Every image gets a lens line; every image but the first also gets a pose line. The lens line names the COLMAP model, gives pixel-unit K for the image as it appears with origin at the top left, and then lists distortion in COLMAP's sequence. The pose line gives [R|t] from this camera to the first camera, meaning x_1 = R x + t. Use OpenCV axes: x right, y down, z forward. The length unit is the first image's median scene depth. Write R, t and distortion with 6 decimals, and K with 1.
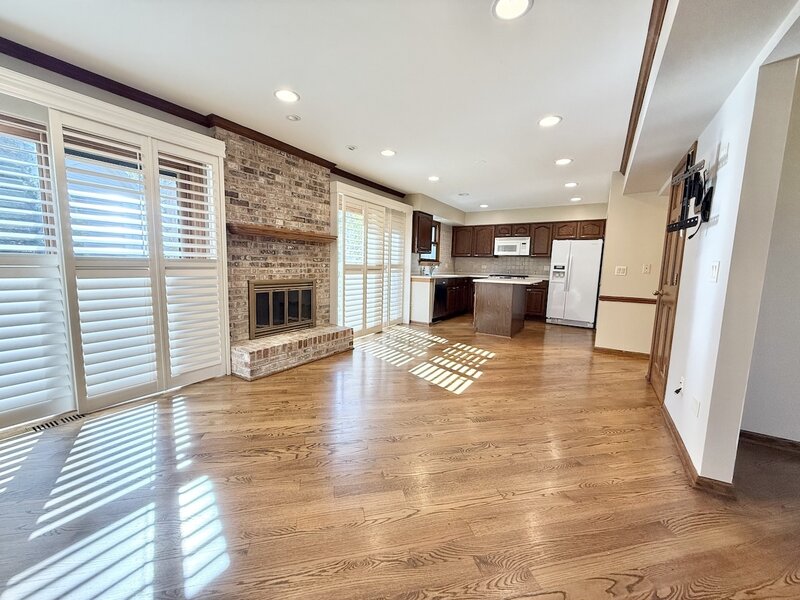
lens RADIAL K [[315.0, 0, 397.4], [0, 315.0, 300.3], [0, 0, 1]] dist [-0.003680, 0.000047]
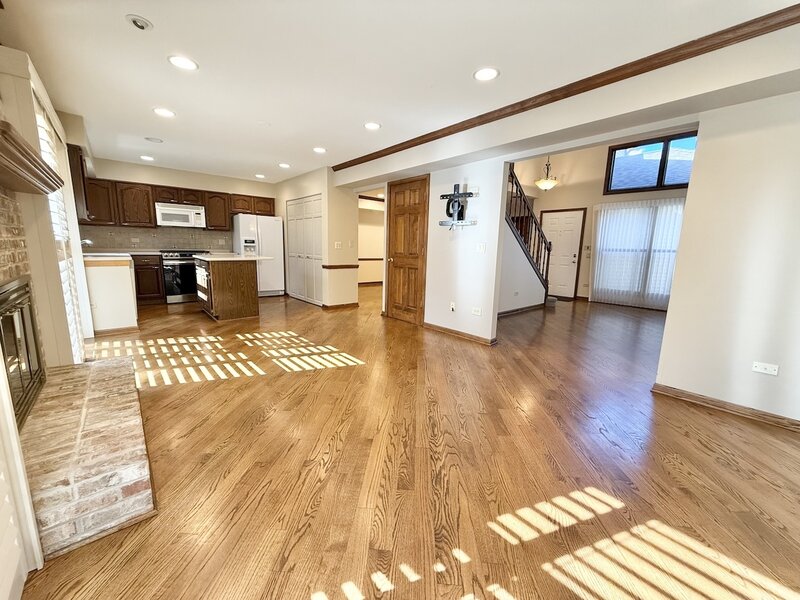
lens RADIAL K [[315.0, 0, 399.7], [0, 315.0, 299.8], [0, 0, 1]] dist [-0.003680, 0.000047]
pose [[0.284113, -0.176446, 0.942415, -0.336736], [0.089798, 0.983497, 0.157066, -0.035586], [-0.954576, 0.040002, 0.295269, 0.243473]]
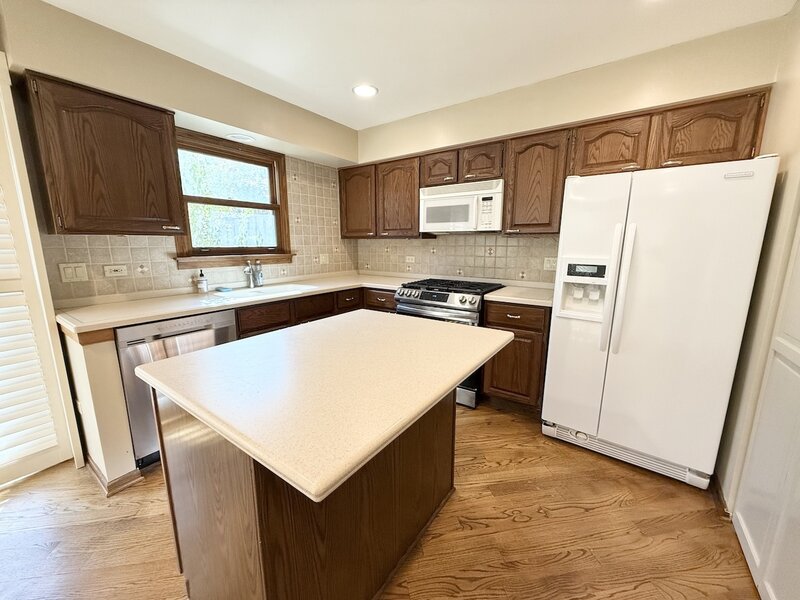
lens RADIAL K [[315.0, 0, 397.3], [0, 315.0, 299.5], [0, 0, 1]] dist [-0.003680, 0.000047]
pose [[0.998221, -0.014476, -0.057835, 0.352965], [0.018223, 0.997733, 0.064786, -0.098387], [0.056766, -0.065724, 0.996222, 0.691014]]
